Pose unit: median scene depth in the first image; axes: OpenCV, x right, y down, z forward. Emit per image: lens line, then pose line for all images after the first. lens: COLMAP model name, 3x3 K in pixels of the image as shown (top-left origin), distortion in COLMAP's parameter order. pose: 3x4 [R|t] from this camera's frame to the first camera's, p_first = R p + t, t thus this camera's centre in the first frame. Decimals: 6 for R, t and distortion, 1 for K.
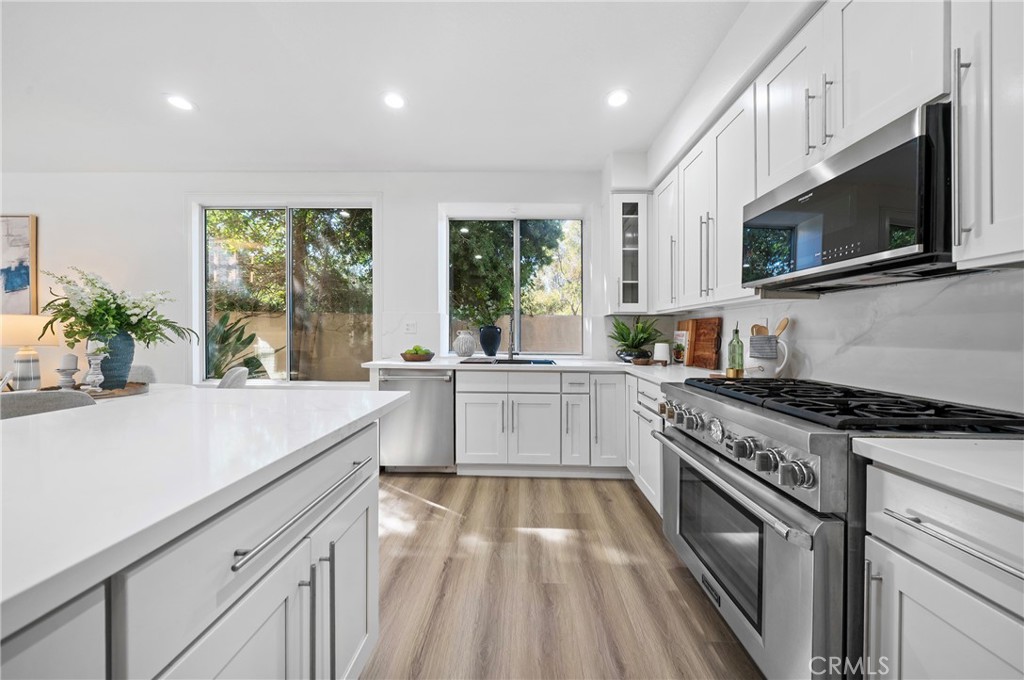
lens RADIAL K [[346.3, 0, 501.4], [0, 346.3, 335.6], [0, 0, 1]] dist [0.000588, 0.000091]
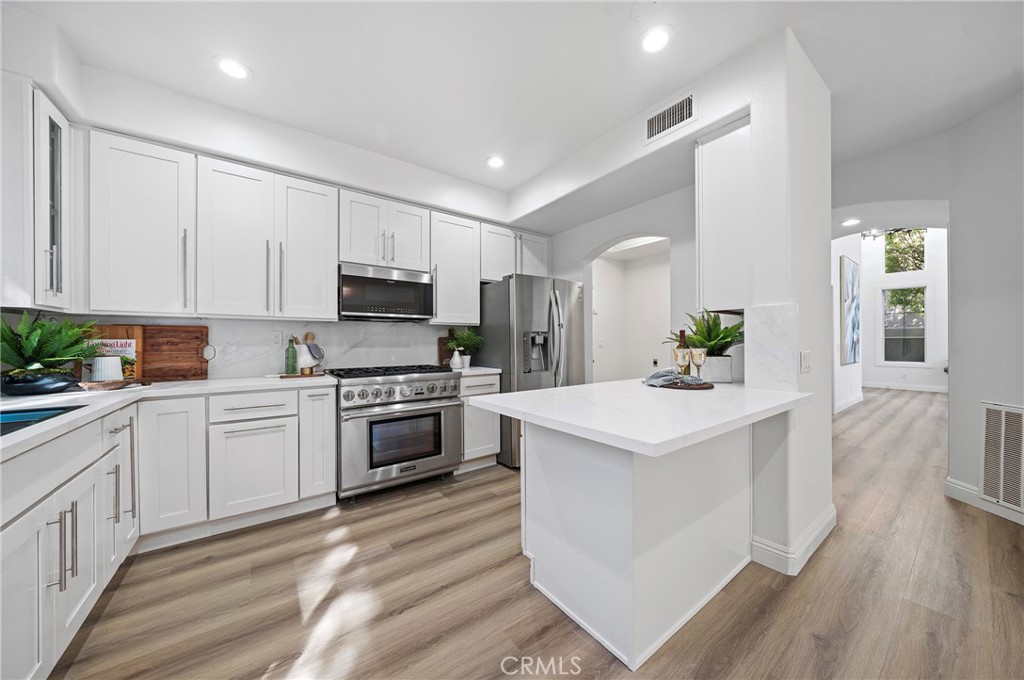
lens RADIAL K [[342.9, 0, 520.1], [0, 342.9, 340.2], [0, 0, 1]] dist [-0.000538, 0.000009]
pose [[-0.635413, -0.005380, 0.772154, -0.663764], [-0.001103, 0.999981, 0.006060, -0.018634], [-0.772171, 0.002999, -0.635407, 0.863031]]
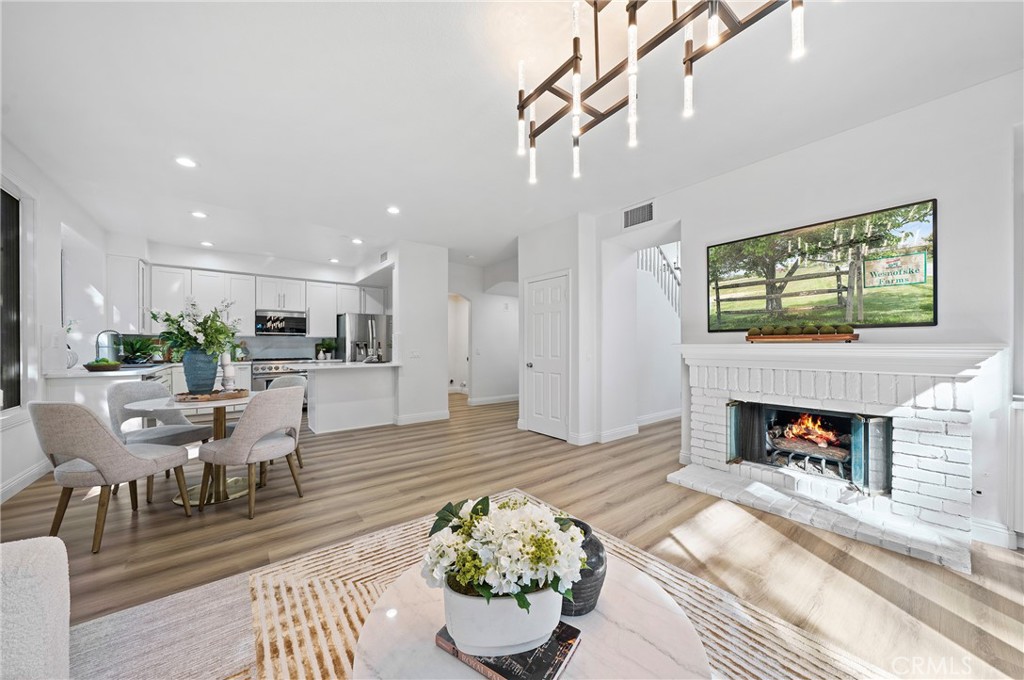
lens RADIAL K [[361.0, 0, 523.7], [0, 361.0, 345.8], [0, 0, 1]] dist [-0.001565, -0.000036]
pose [[-0.658458, -0.006531, 0.752589, -2.456015], [-0.001475, 0.999972, 0.007388, -0.028507], [-0.752616, 0.003755, -0.658449, 0.865426]]
